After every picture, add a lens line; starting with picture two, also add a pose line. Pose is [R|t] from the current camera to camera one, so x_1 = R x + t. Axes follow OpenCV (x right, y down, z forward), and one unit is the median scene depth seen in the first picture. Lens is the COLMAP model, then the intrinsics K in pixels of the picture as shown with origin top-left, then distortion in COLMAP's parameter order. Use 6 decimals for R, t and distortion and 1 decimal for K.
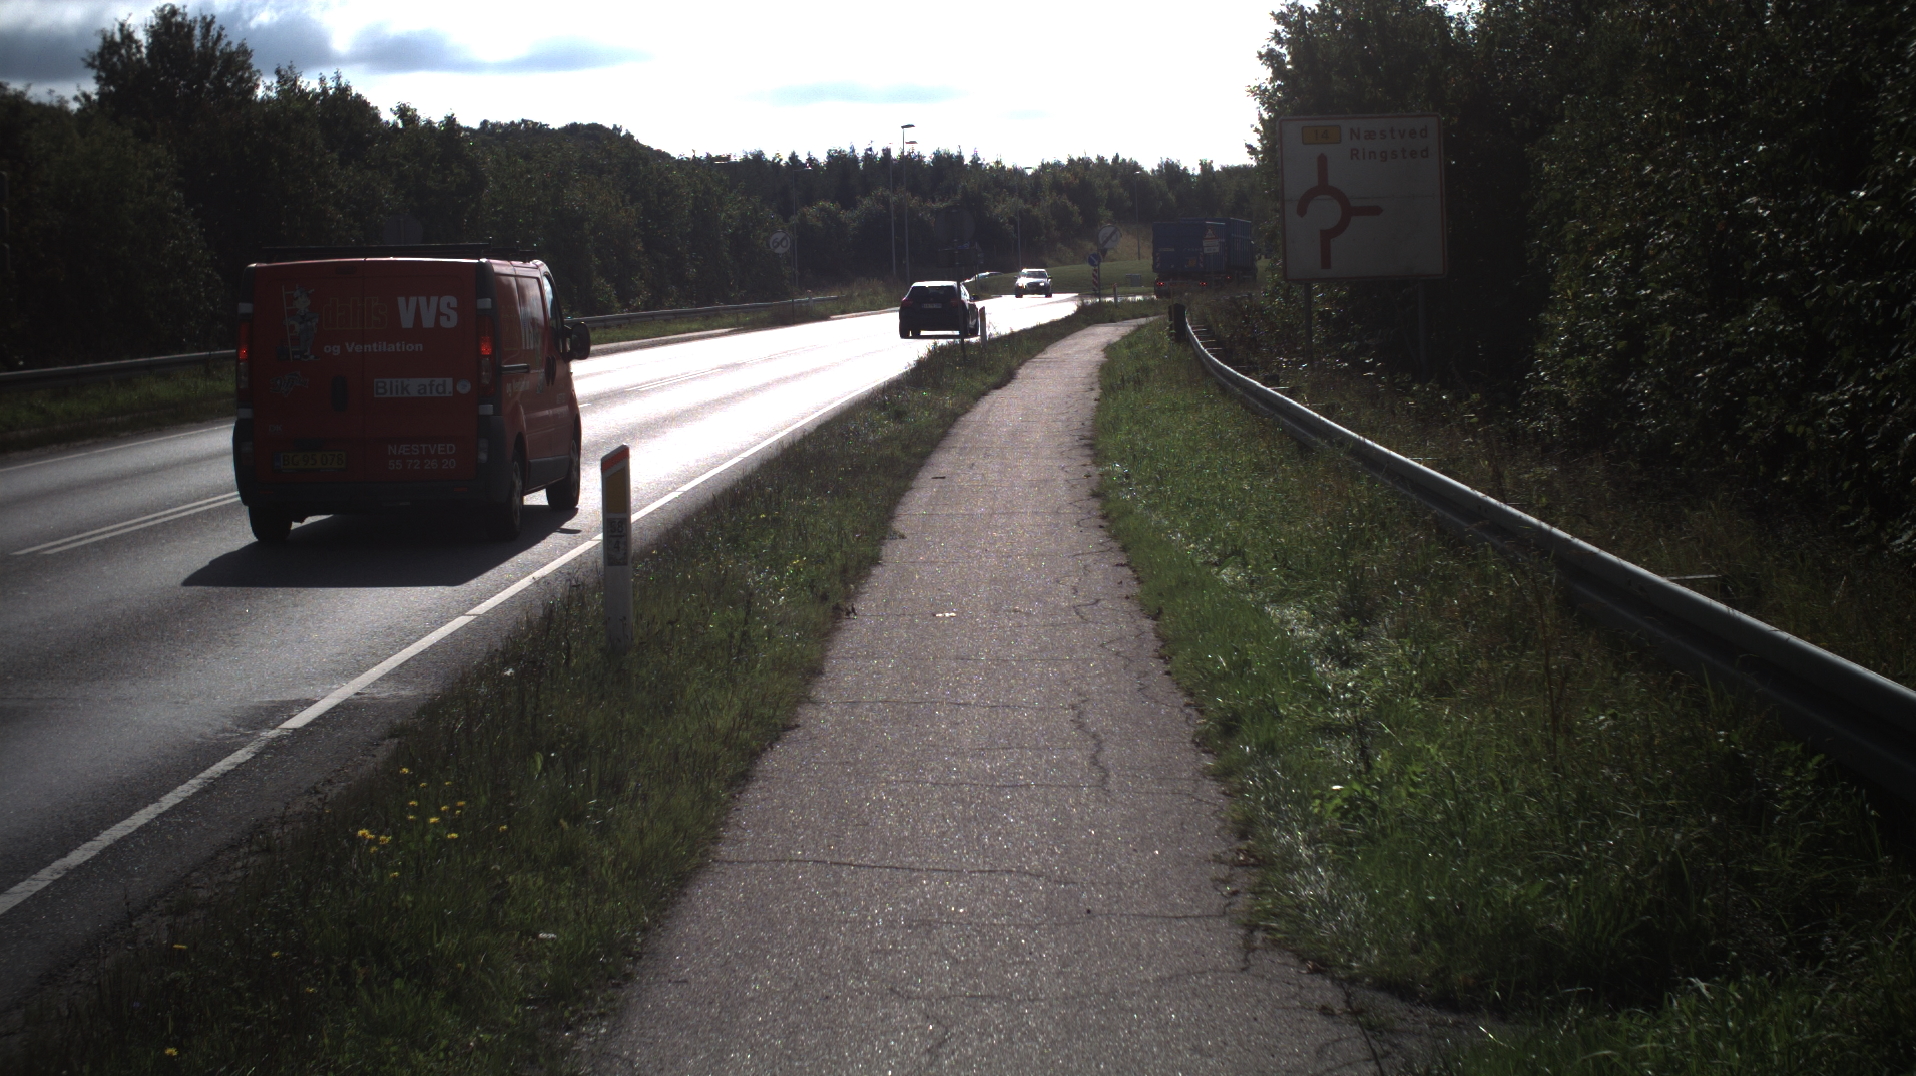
lens RADIAL K [[3236.1, 0, 958.0], [0, 3236.1, 538.0], [0, 0, 1]] dist [-0.276066, 0.297682]
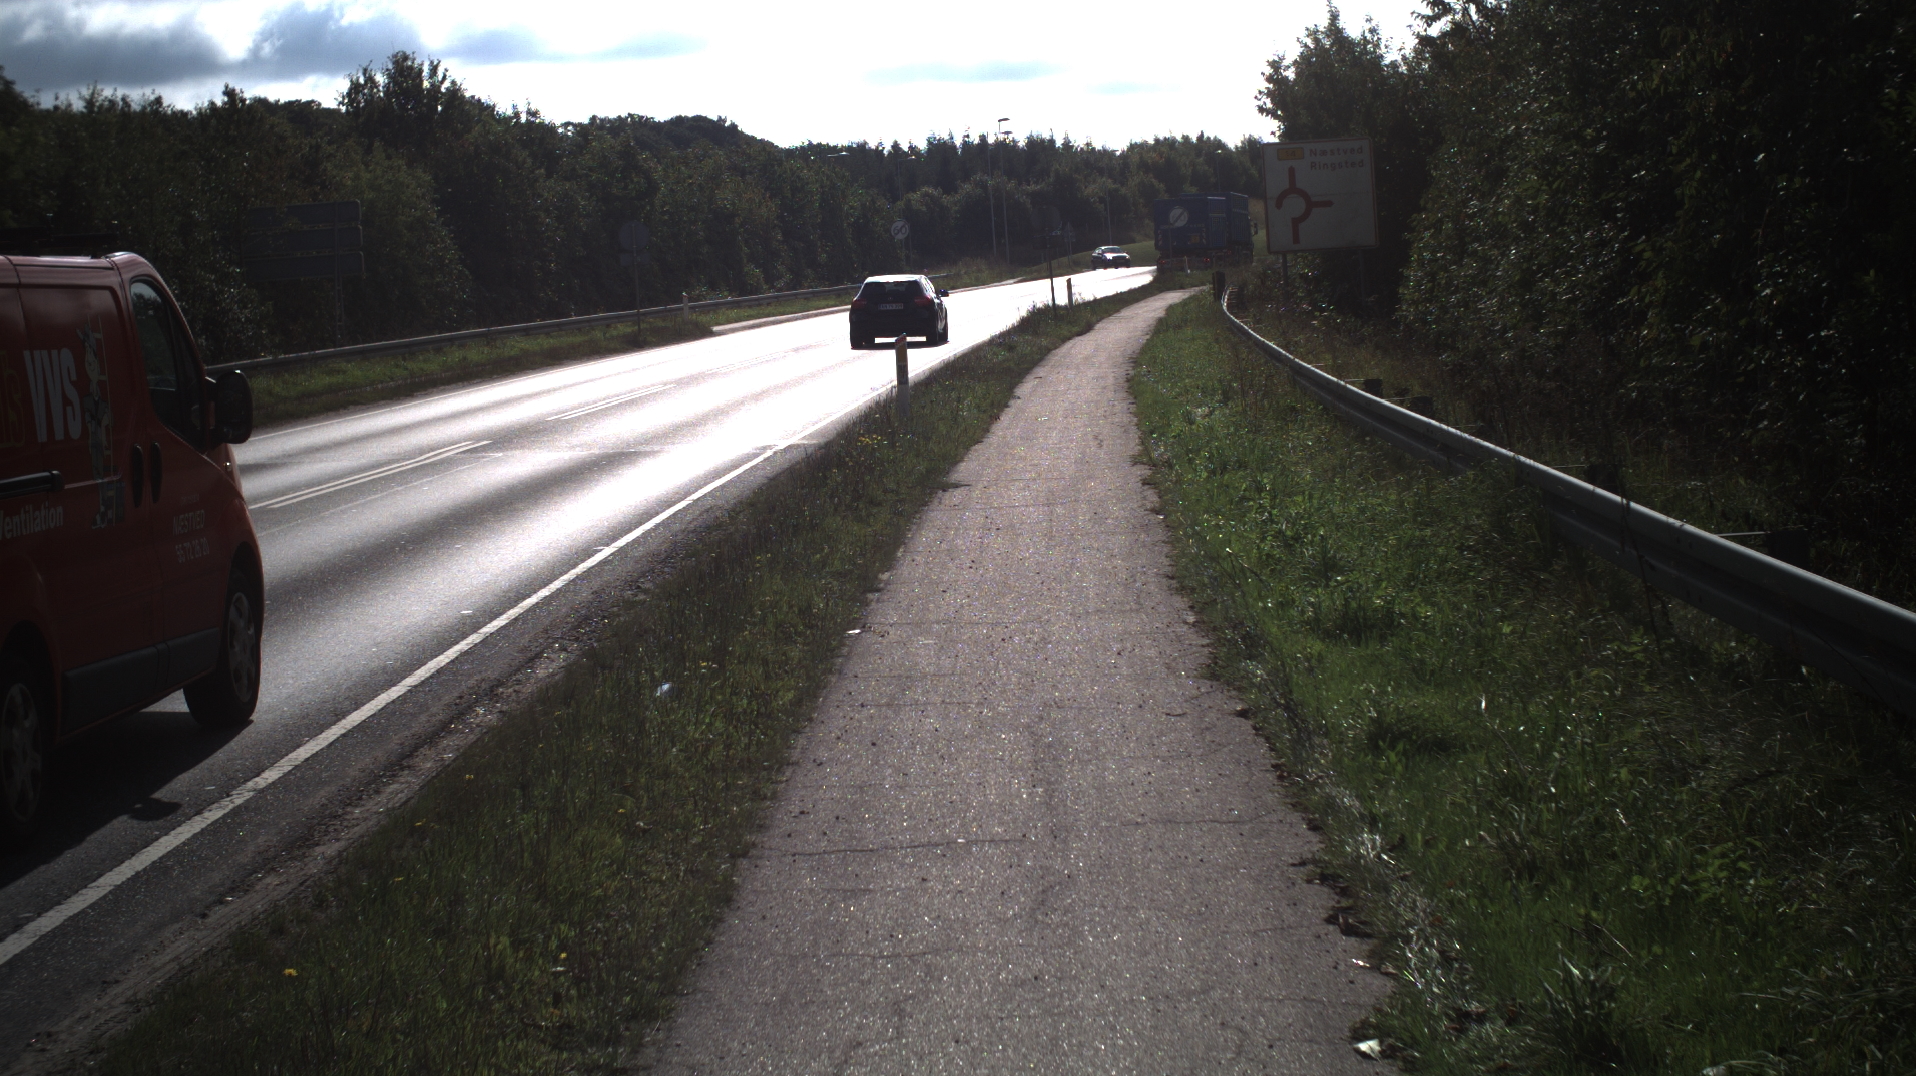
lens RADIAL K [[3236.1, 0, 958.0], [0, 3236.1, 538.0], [0, 0, 1]] dist [-0.276066, 0.297682]
pose [[0.999097, -0.027511, -0.032390, 0.001395], [0.027738, 0.999594, 0.006565, 0.015872], [0.032196, -0.007457, 0.999454, -0.205873]]
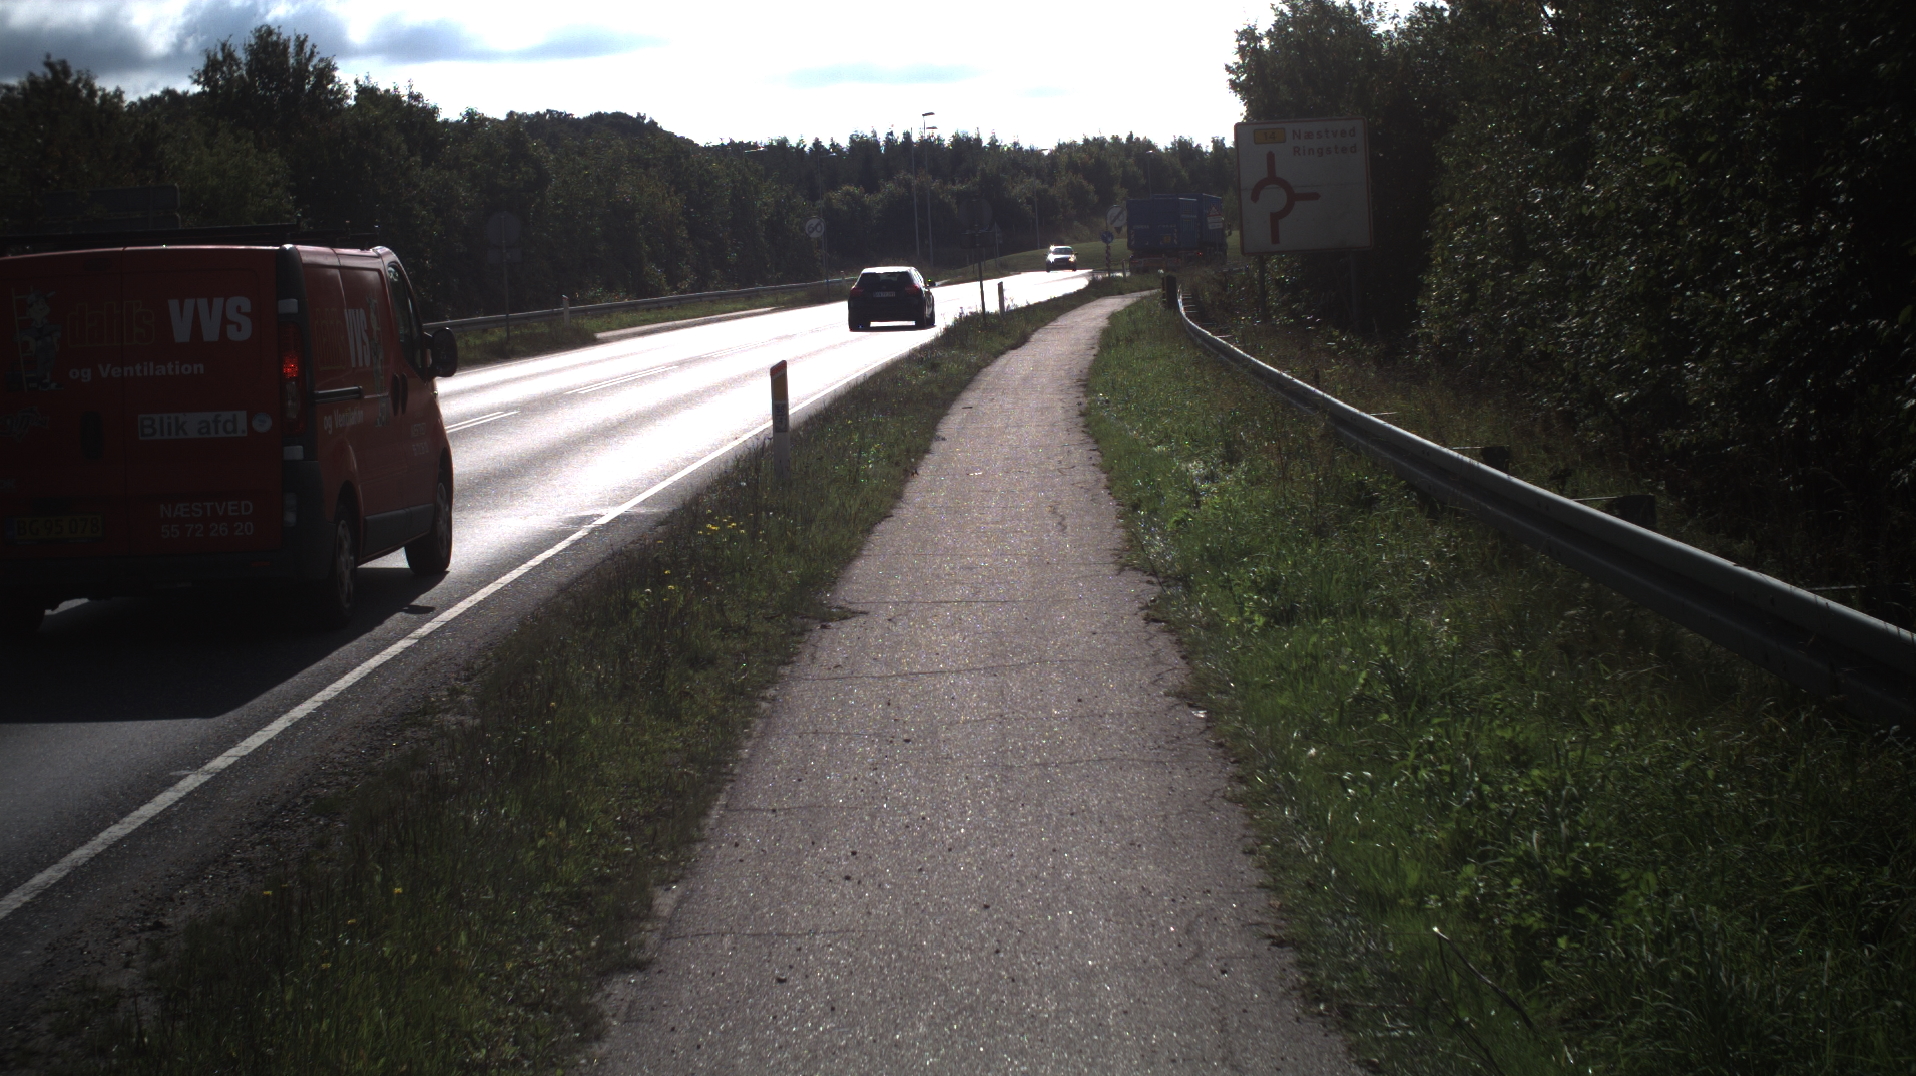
lens RADIAL K [[3236.1, 0, 958.0], [0, 3236.1, 538.0], [0, 0, 1]] dist [-0.276066, 0.297682]
pose [[0.999774, -0.019630, -0.008132, -0.000007], [0.019682, 0.999786, 0.006400, 0.008170], [0.008005, -0.006559, 0.999946, -0.102893]]
